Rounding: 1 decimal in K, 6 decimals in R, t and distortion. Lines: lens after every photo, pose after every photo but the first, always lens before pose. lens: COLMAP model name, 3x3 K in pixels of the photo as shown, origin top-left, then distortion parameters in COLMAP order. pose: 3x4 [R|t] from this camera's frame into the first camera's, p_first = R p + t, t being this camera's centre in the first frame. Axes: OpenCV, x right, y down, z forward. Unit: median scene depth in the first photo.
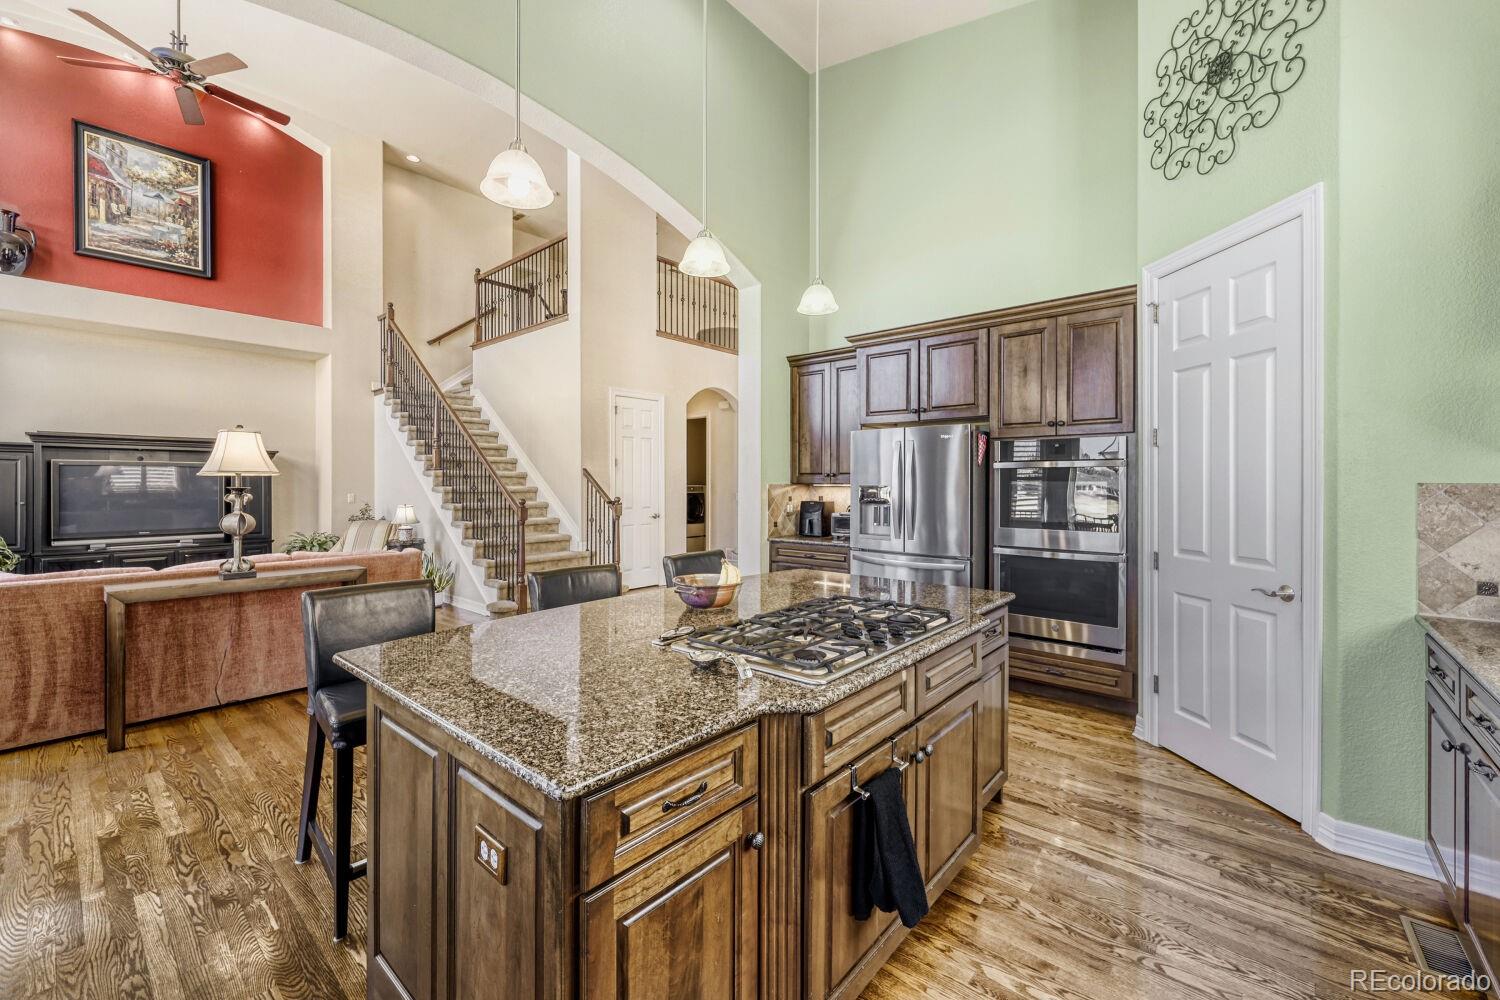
lens RADIAL K [[604.8, 0, 748.4], [0, 604.8, 484.9], [0, 0, 1]] dist [-0.001211, 0.000161]
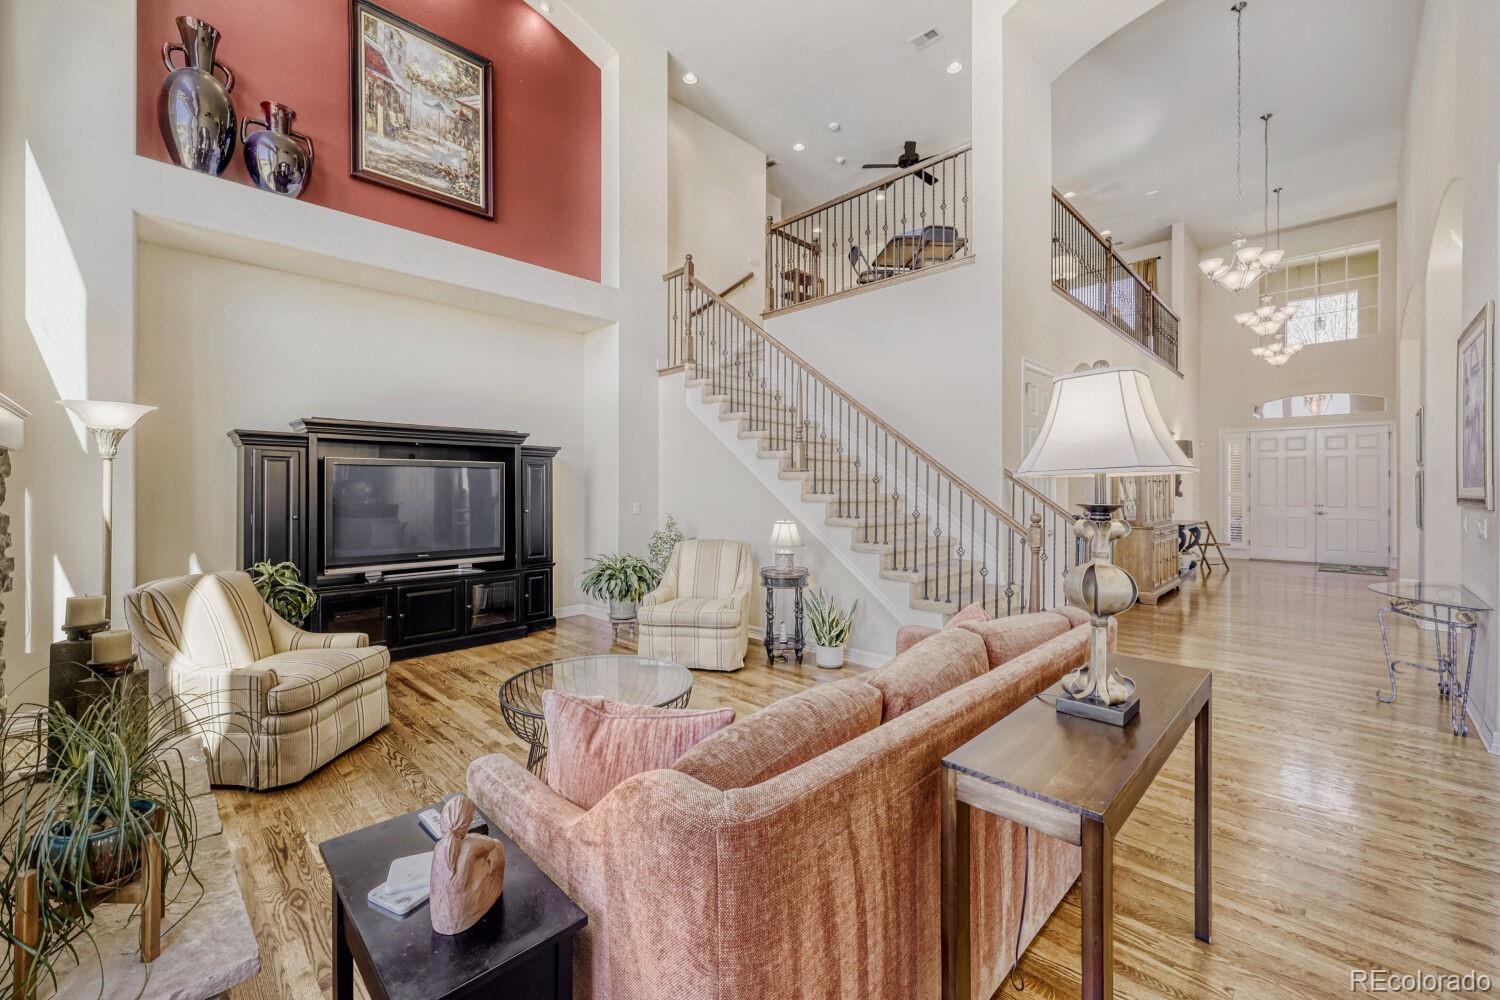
lens RADIAL K [[604.8, 0, 753.7], [0, 604.8, 486.2], [0, 0, 1]] dist [-0.001211, 0.000161]
pose [[0.997991, 0.000245, -0.063358, -0.551891], [-0.000543, 0.999989, -0.004690, -0.003781], [0.063356, 0.004715, 0.997980, 0.286441]]
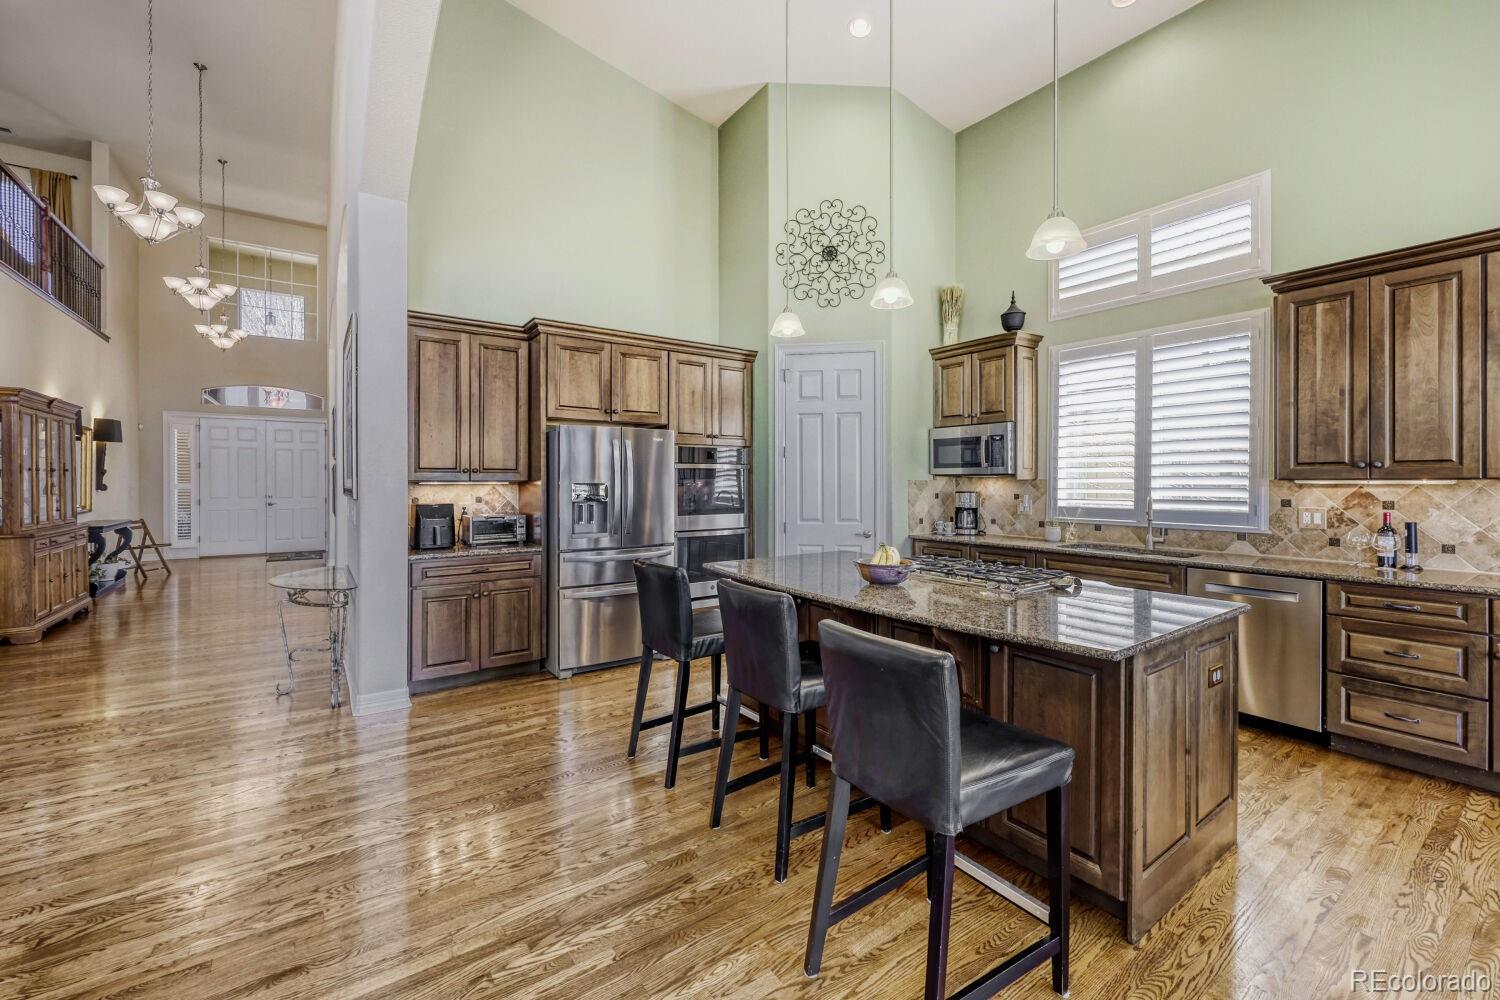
lens RADIAL K [[604.8, 0, 754.0], [0, 604.8, 487.8], [0, 0, 1]] dist [-0.001211, 0.000161]
pose [[0.229369, -0.016119, 0.973206, -0.444347], [0.004345, 0.999870, 0.015537, -0.004056], [-0.973330, 0.000665, 0.229409, 0.336290]]
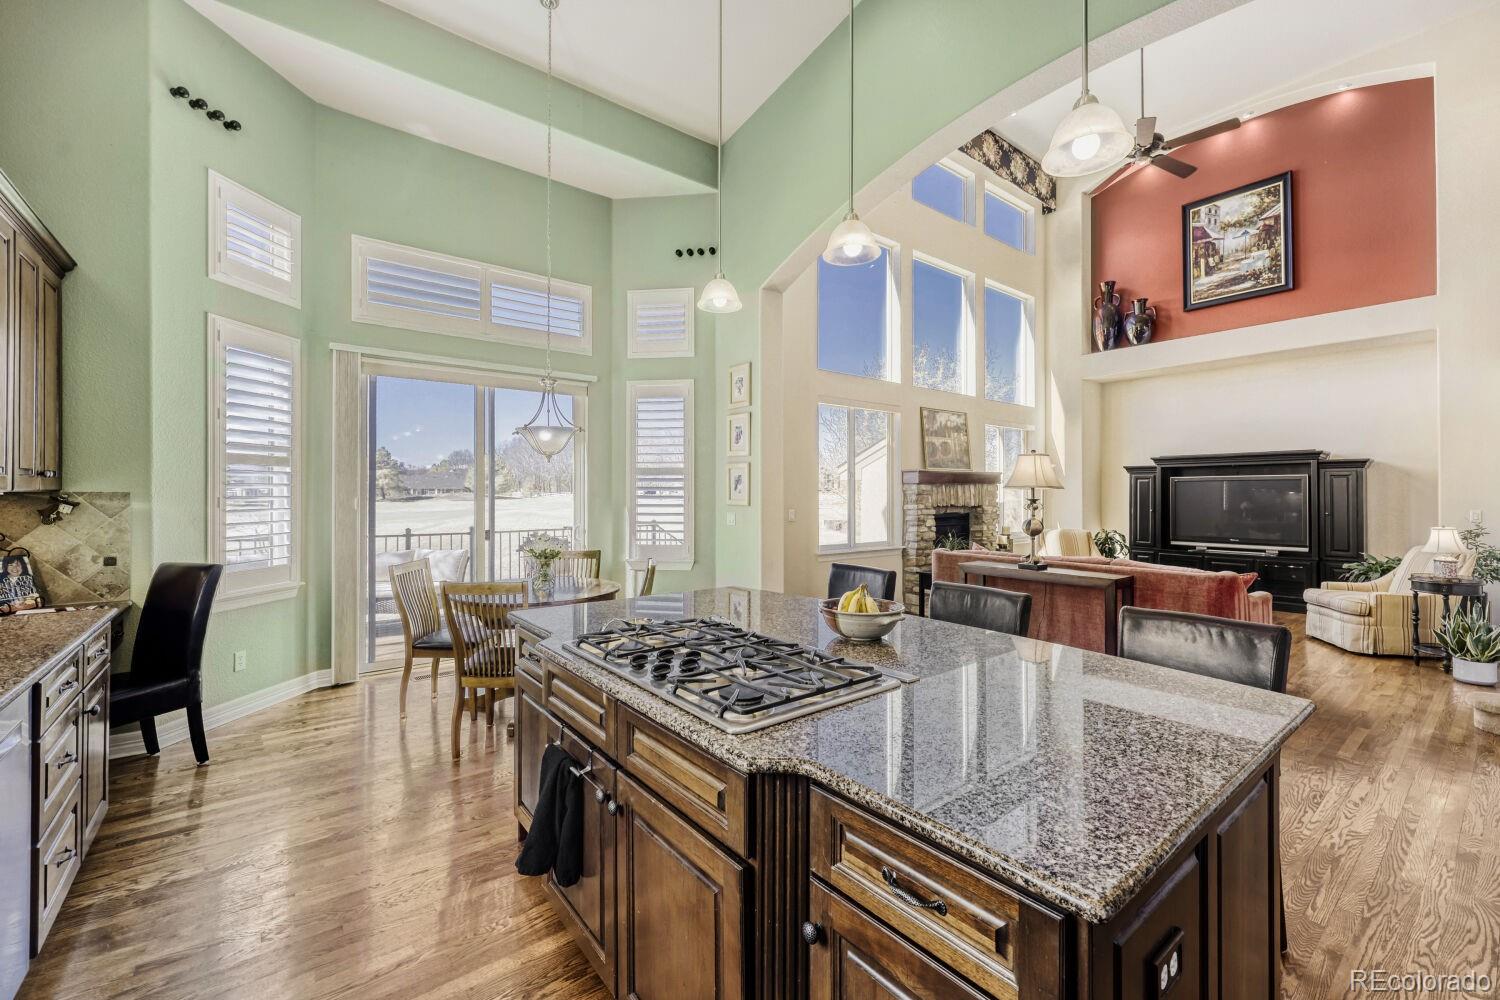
lens RADIAL K [[604.8, 0, 743.7], [0, 604.8, 490.9], [0, 0, 1]] dist [-0.001211, 0.000161]
pose [[-0.200628, -0.006420, -0.979646, 0.276822], [-0.005243, 0.999971, -0.005480, -0.000711], [0.979653, 0.004037, -0.200656, 0.341169]]
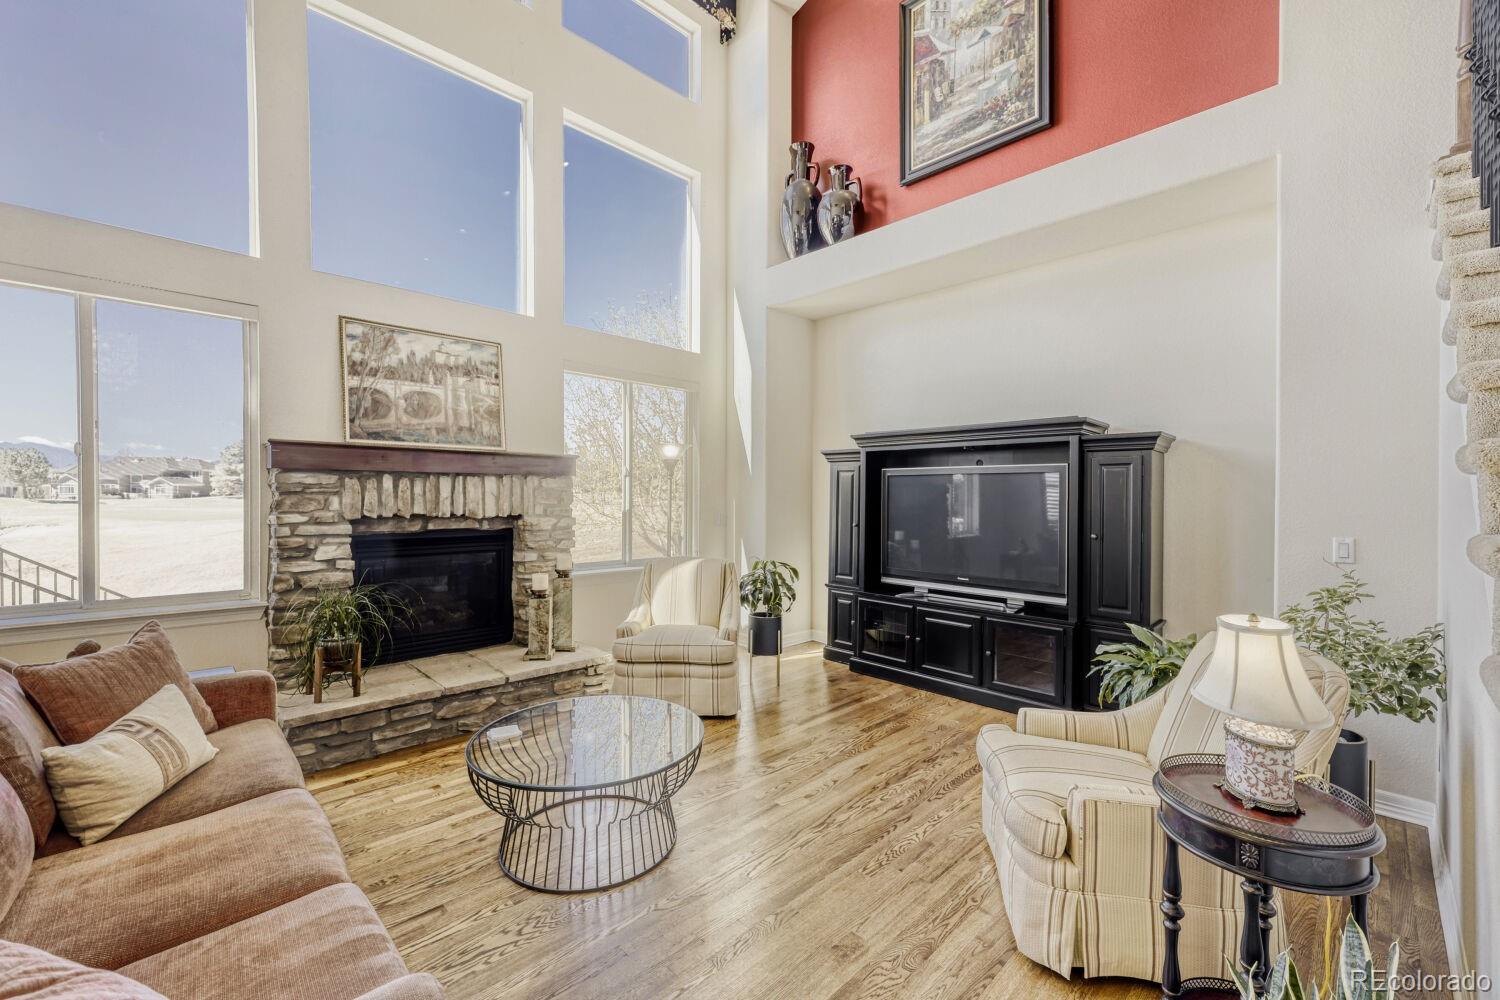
lens RADIAL K [[604.8, 0, 747.2], [0, 604.8, 494.8], [0, 0, 1]] dist [-0.001211, 0.000161]
pose [[-0.092819, -0.002480, -0.995680, -0.350975], [-0.014587, 0.999893, -0.001131, -0.005337], [0.995576, 0.014419, -0.092845, 0.842048]]
